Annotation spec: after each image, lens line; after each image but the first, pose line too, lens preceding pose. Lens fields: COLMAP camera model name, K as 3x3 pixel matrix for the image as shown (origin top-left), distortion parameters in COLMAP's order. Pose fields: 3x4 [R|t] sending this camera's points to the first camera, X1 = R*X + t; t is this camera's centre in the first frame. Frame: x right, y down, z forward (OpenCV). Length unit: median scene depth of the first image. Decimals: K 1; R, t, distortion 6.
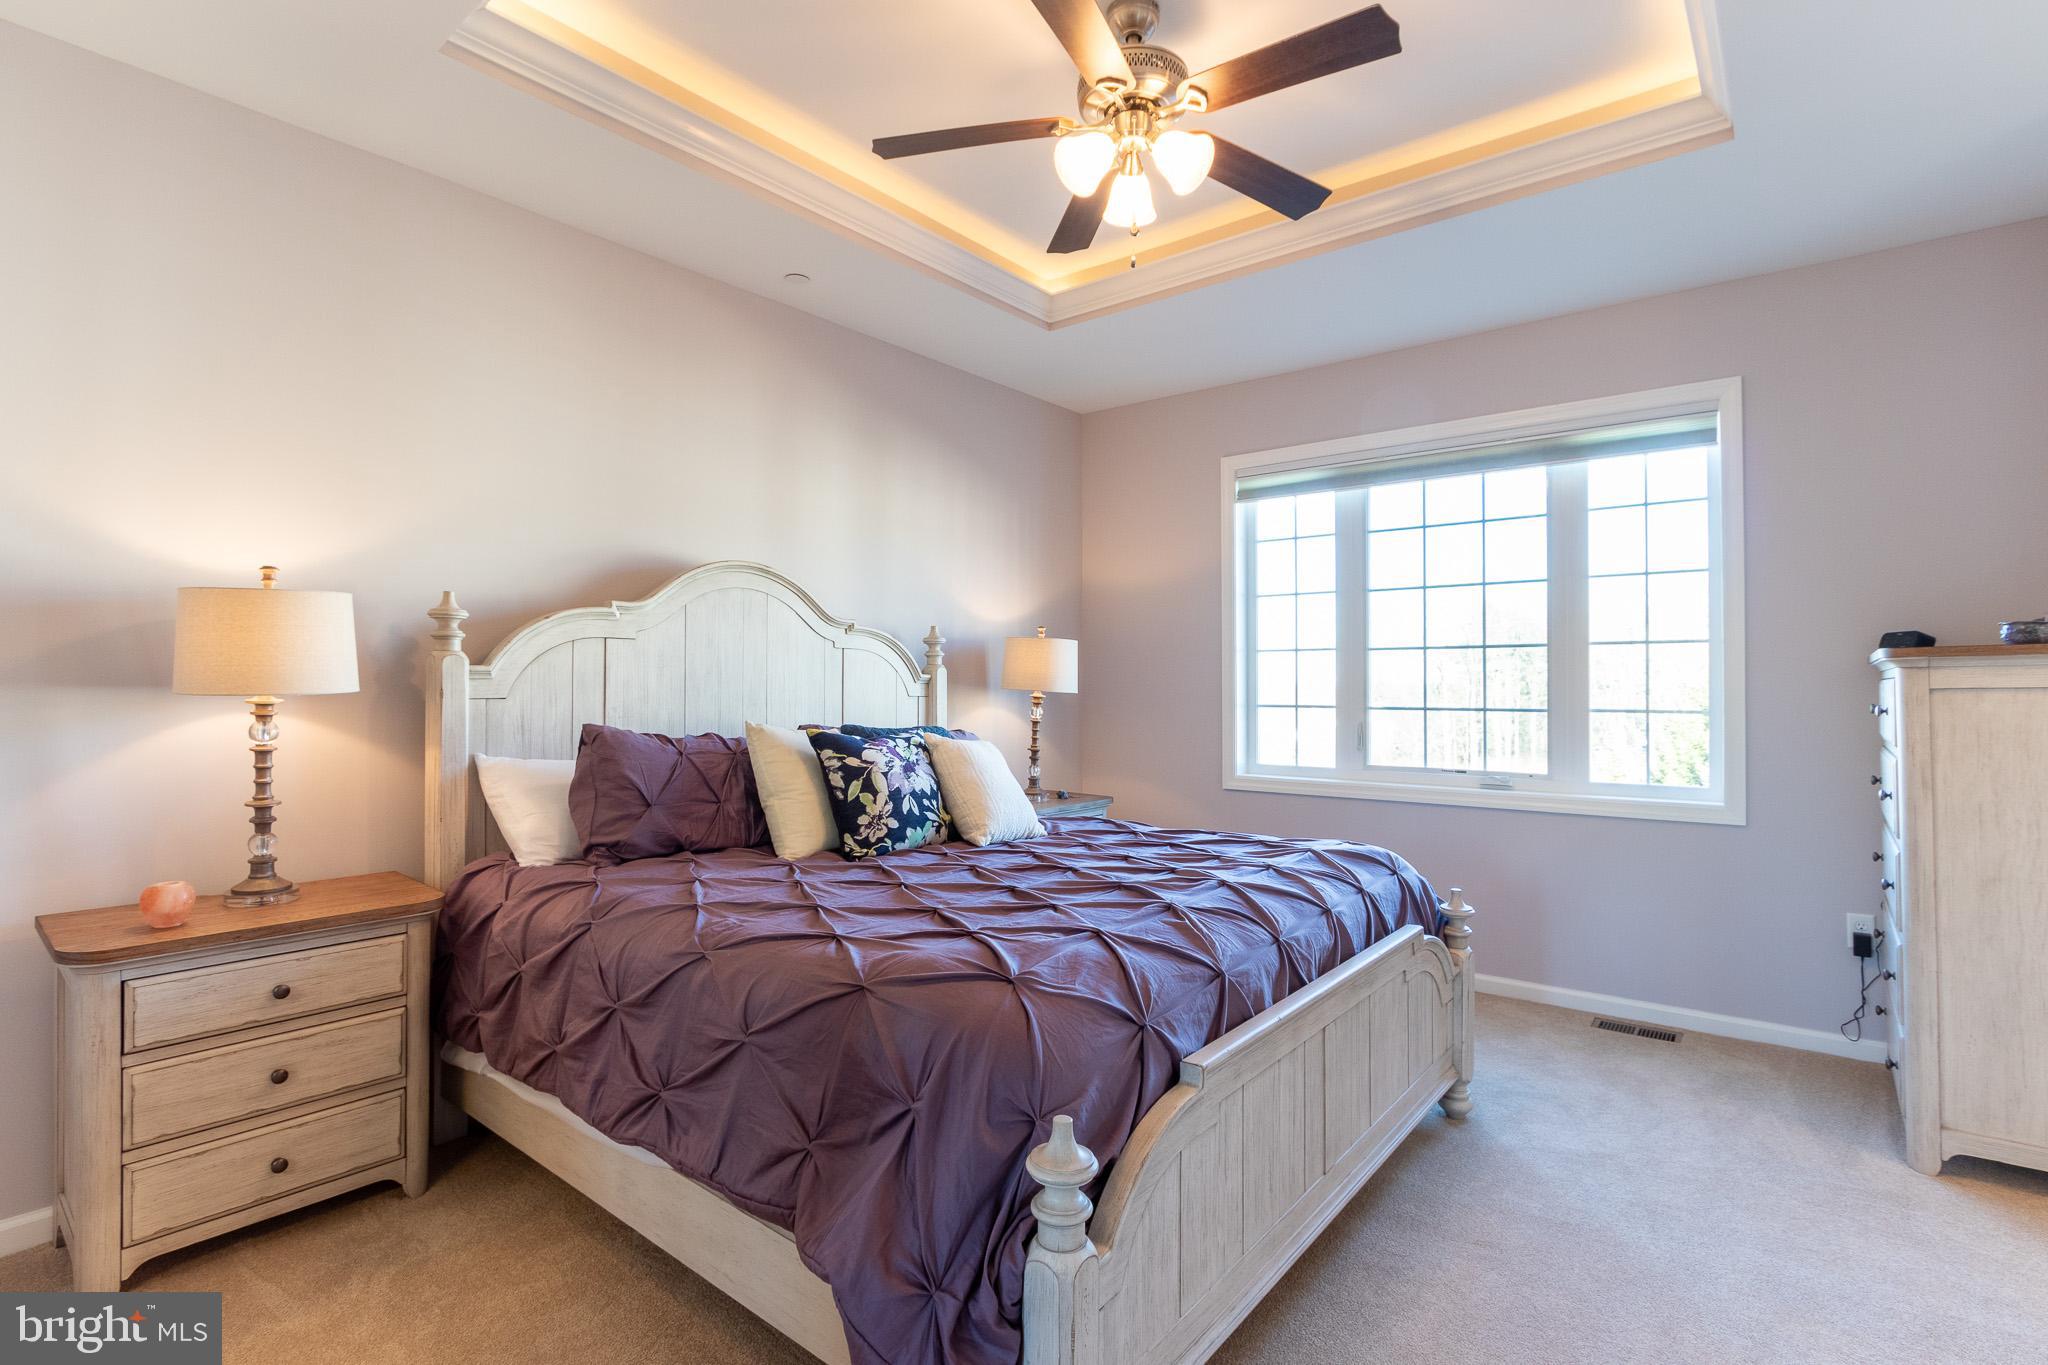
lens RADIAL K [[985.9, 0, 1050.1], [0, 985.9, 684.3], [0, 0, 1]] dist [-0.023080, 0.000154]
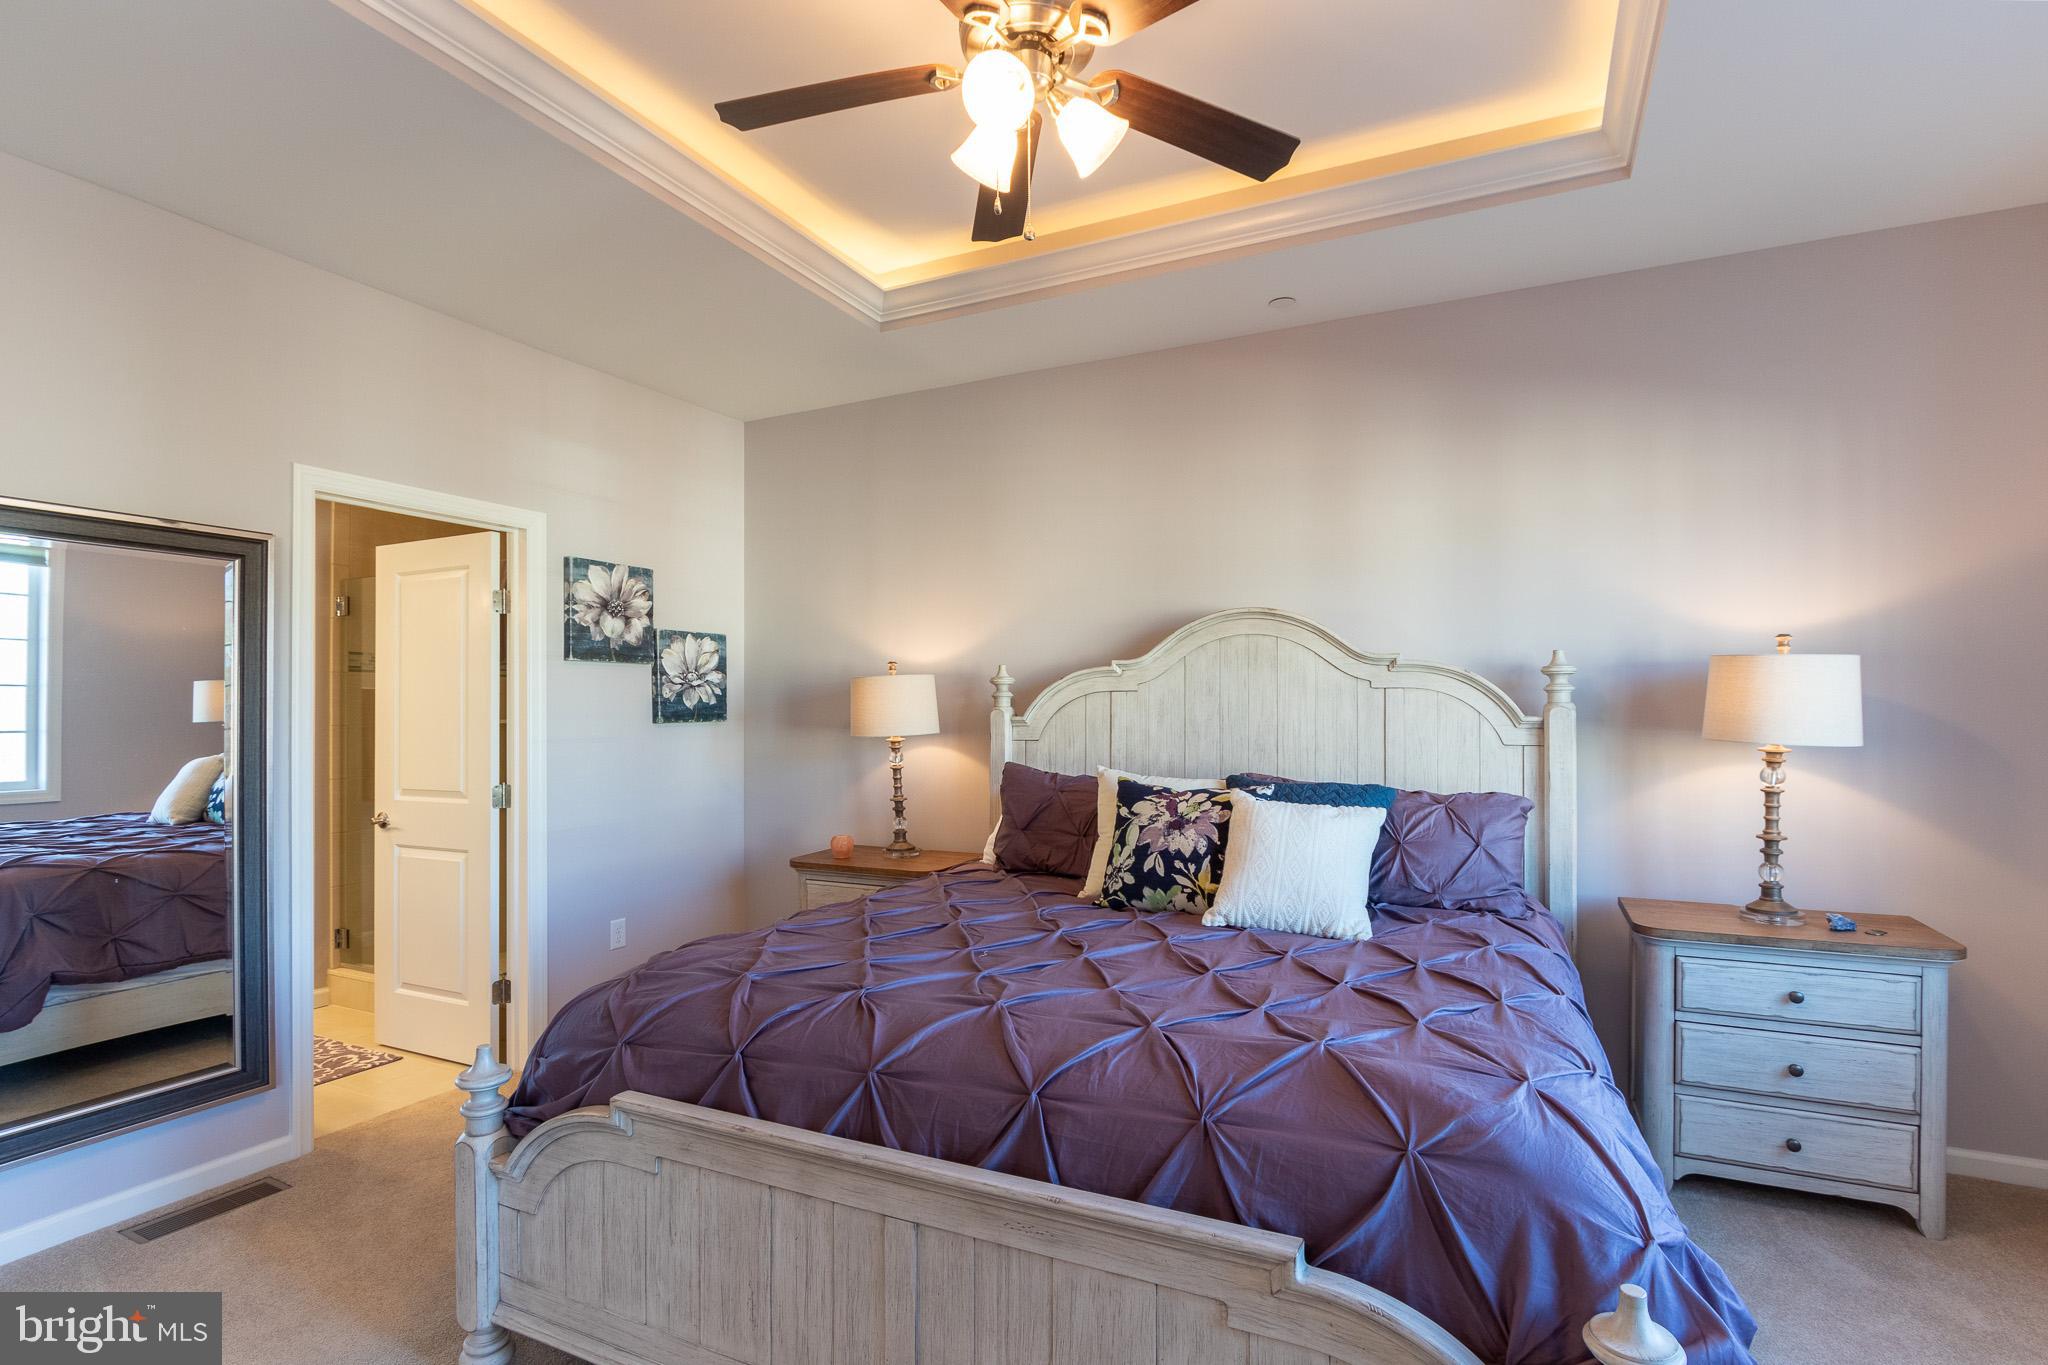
lens RADIAL K [[985.9, 0, 1050.1], [0, 985.9, 684.3], [0, 0, 1]] dist [-0.023080, 0.000154]
pose [[0.219672, -0.031684, -0.975059, 0.745053], [0.006472, 0.999498, -0.031020, -0.019520], [0.975552, 0.000504, 0.219767, 0.685381]]
